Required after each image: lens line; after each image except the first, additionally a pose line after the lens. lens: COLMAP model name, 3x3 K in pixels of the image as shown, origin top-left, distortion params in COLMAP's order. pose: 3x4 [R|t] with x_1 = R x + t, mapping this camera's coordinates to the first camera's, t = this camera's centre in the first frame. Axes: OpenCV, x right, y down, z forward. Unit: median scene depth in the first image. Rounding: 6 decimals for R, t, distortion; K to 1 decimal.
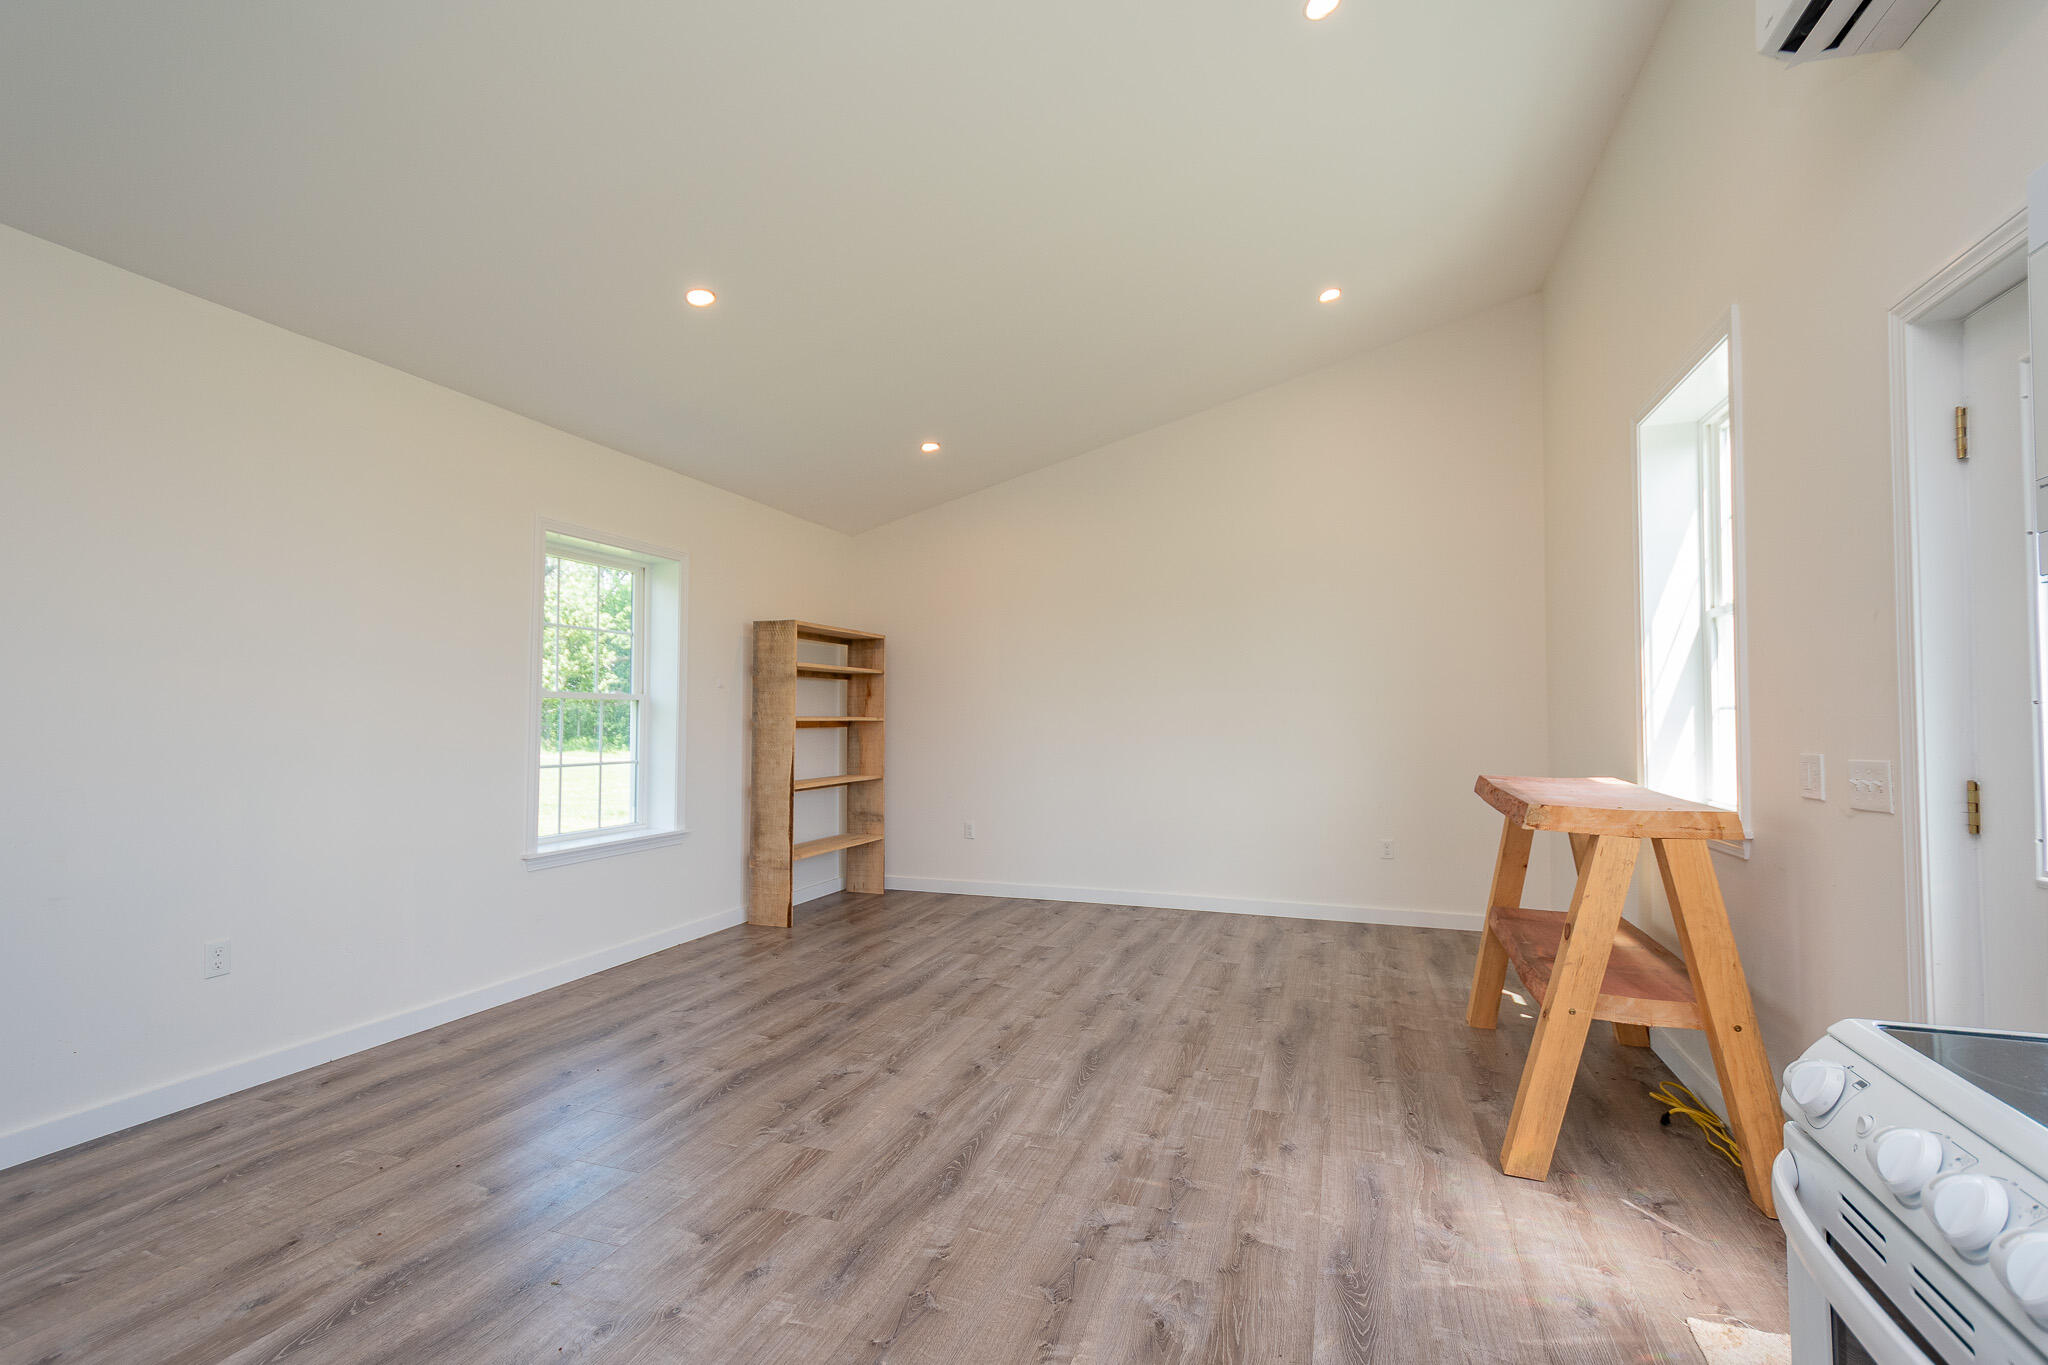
lens RADIAL K [[888.1, 0, 1024.9], [0, 888.1, 686.7], [0, 0, 1]] dist [0.001247, 0.000068]
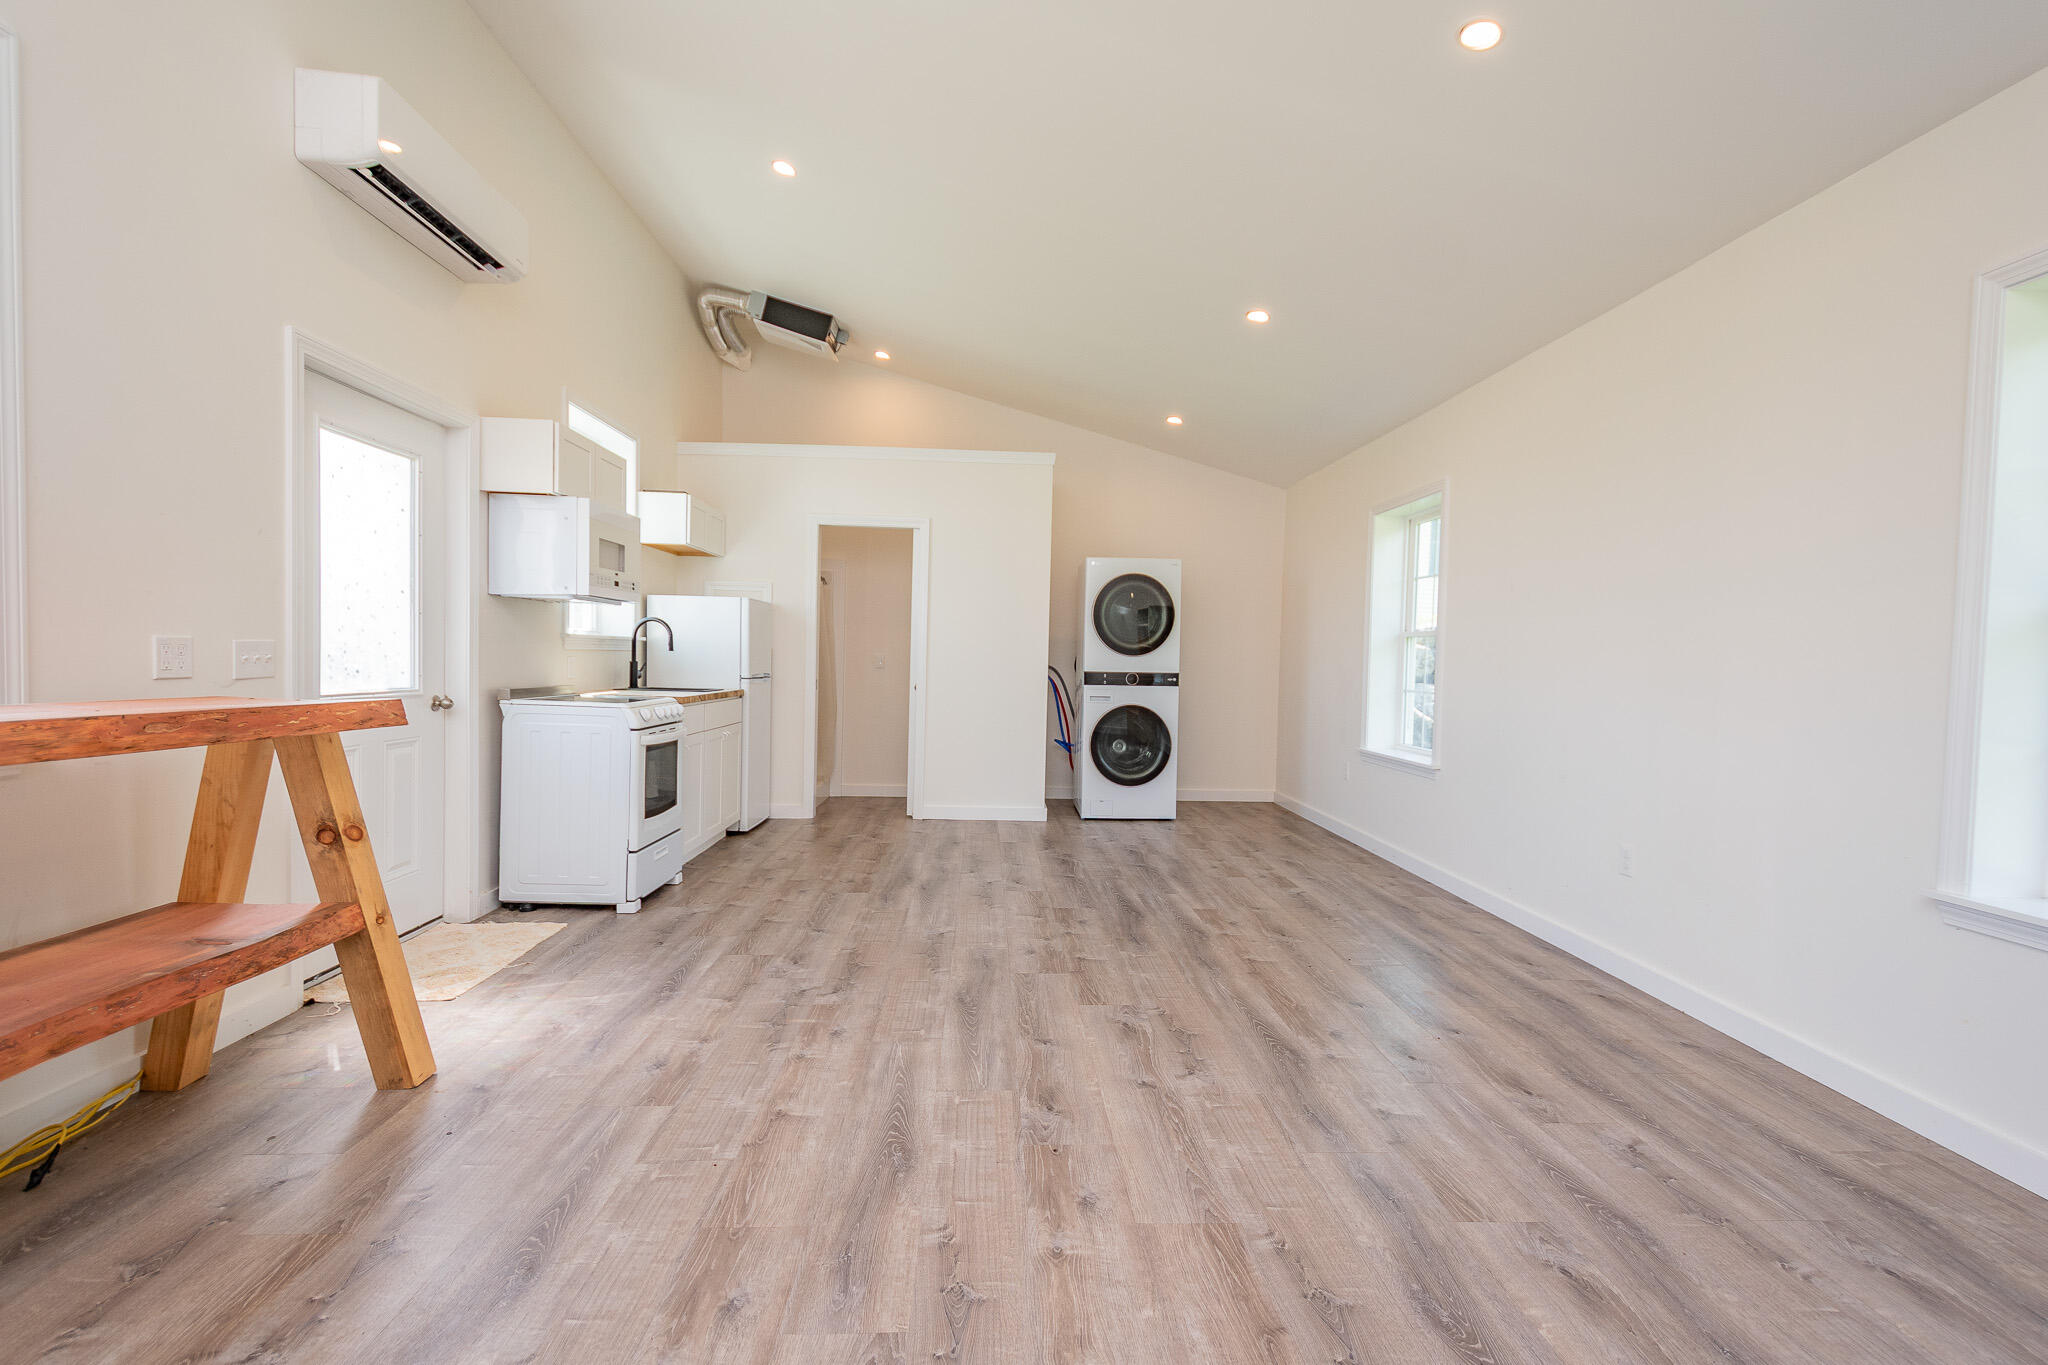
lens RADIAL K [[888.1, 0, 1026.6], [0, 888.1, 685.9], [0, 0, 1]] dist [0.001247, 0.000068]
pose [[-0.921565, -0.014565, -0.387950, 0.274281], [-0.013653, 0.999894, -0.005106, 0.098064], [0.387984, 0.000592, -0.921666, 1.823453]]
